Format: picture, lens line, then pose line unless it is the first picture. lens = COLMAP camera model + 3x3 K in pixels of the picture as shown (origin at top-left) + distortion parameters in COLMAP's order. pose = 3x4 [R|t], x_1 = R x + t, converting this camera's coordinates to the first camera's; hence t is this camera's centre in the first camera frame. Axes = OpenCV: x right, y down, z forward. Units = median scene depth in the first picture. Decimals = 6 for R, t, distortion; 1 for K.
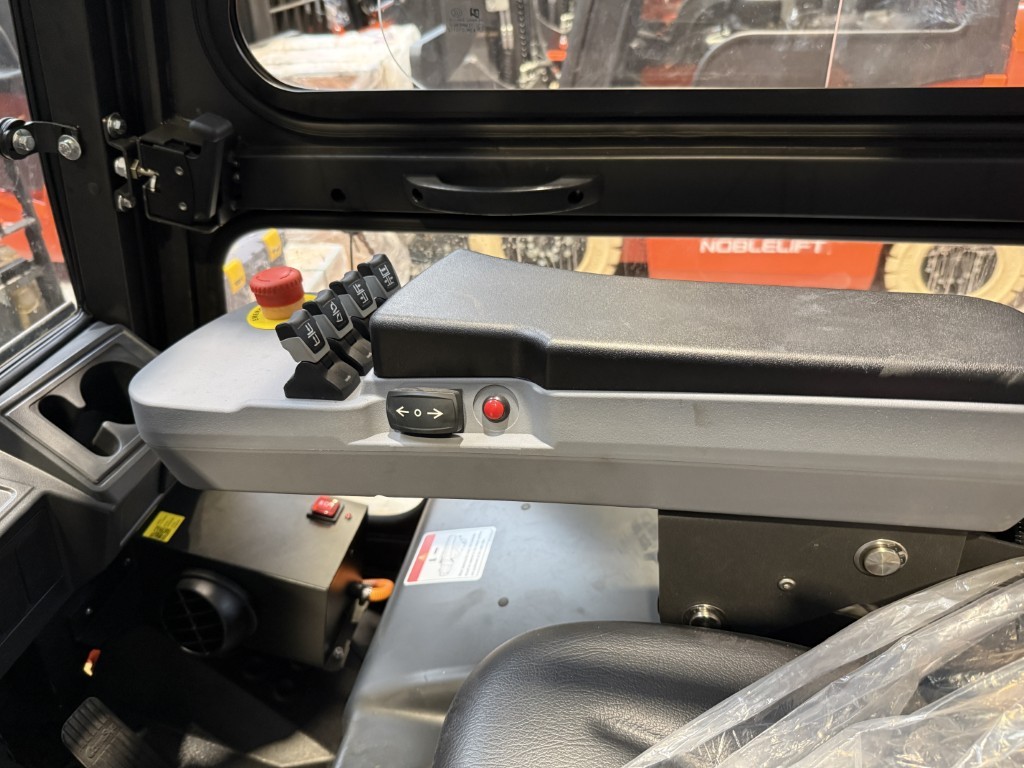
lens RADIAL K [[730.2, 0, 511.2], [0, 730.2, 389.8], [0, 0, 1]] dist [0.005484, -0.012211]
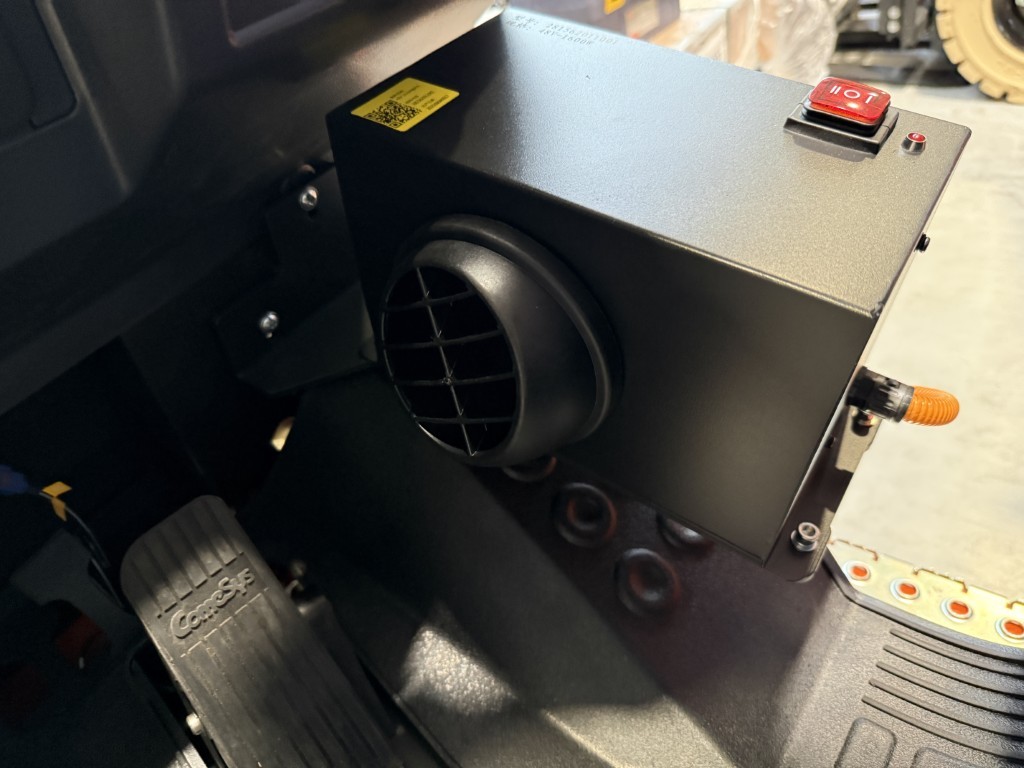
lens RADIAL K [[730.2, 0, 516.8], [0, 730.2, 384.1], [0, 0, 1]] dist [0.005484, -0.012211]
pose [[0.900870, 0.162020, -0.402719, -0.253722], [-0.105054, 0.981530, 0.159882, 0.265464], [0.421185, -0.101725, 0.901252, 0.681552]]
